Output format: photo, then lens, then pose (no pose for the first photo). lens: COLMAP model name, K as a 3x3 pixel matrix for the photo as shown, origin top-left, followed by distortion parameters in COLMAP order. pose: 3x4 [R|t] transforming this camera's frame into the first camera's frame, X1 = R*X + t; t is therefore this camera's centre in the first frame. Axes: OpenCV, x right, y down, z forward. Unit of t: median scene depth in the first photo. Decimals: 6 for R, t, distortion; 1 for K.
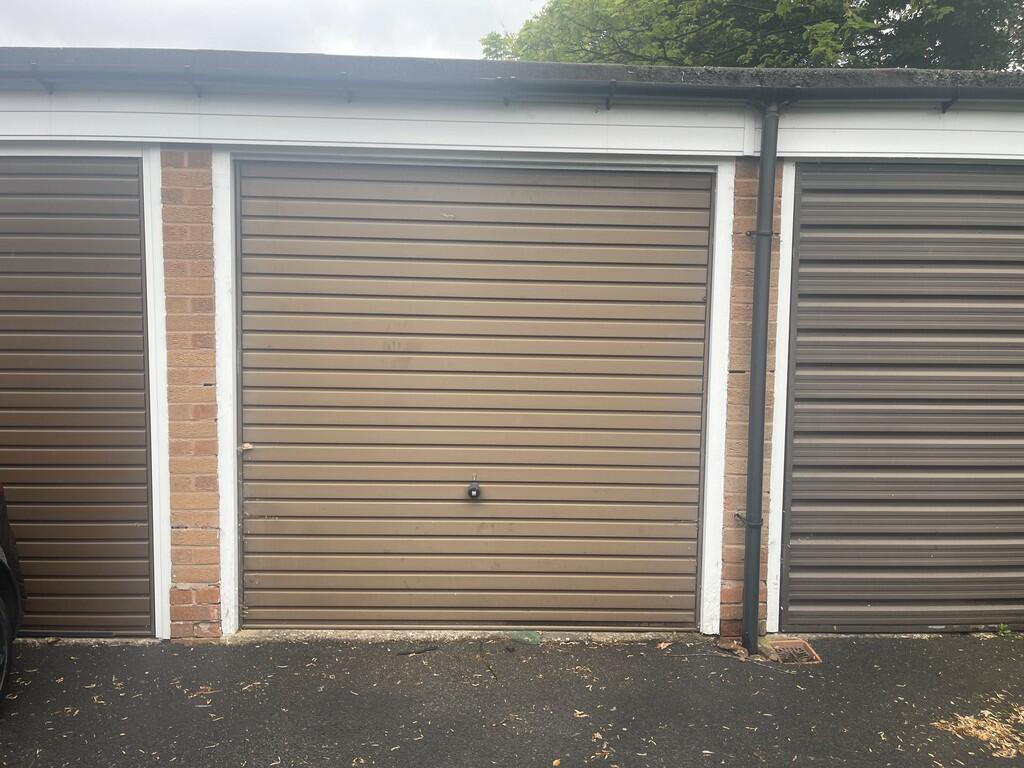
lens RADIAL K [[768.7, 0, 515.2], [0, 768.7, 377.7], [0, 0, 1]] dist [0.035944, -0.018256]
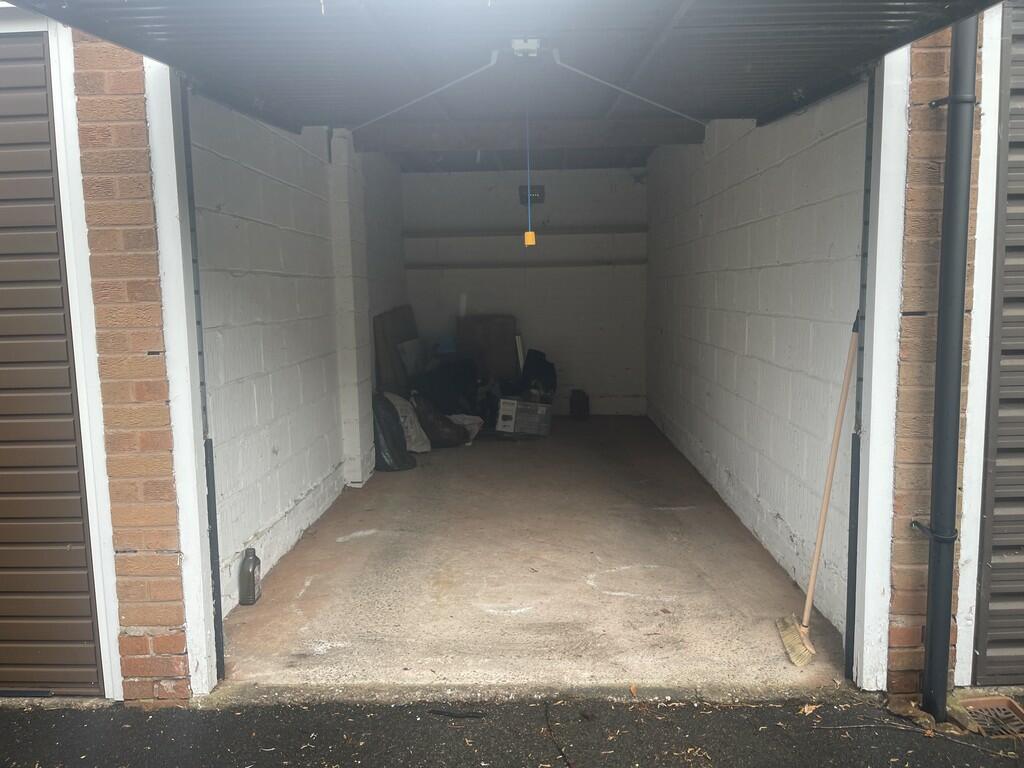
lens RADIAL K [[768.7, 0, 510.4], [0, 768.7, 381.6], [0, 0, 1]] dist [0.035944, -0.018256]
pose [[0.997386, -0.024487, -0.067983, -0.022224], [0.027334, 0.998774, 0.041278, 0.014800], [0.066889, -0.043028, 0.996832, 0.303867]]
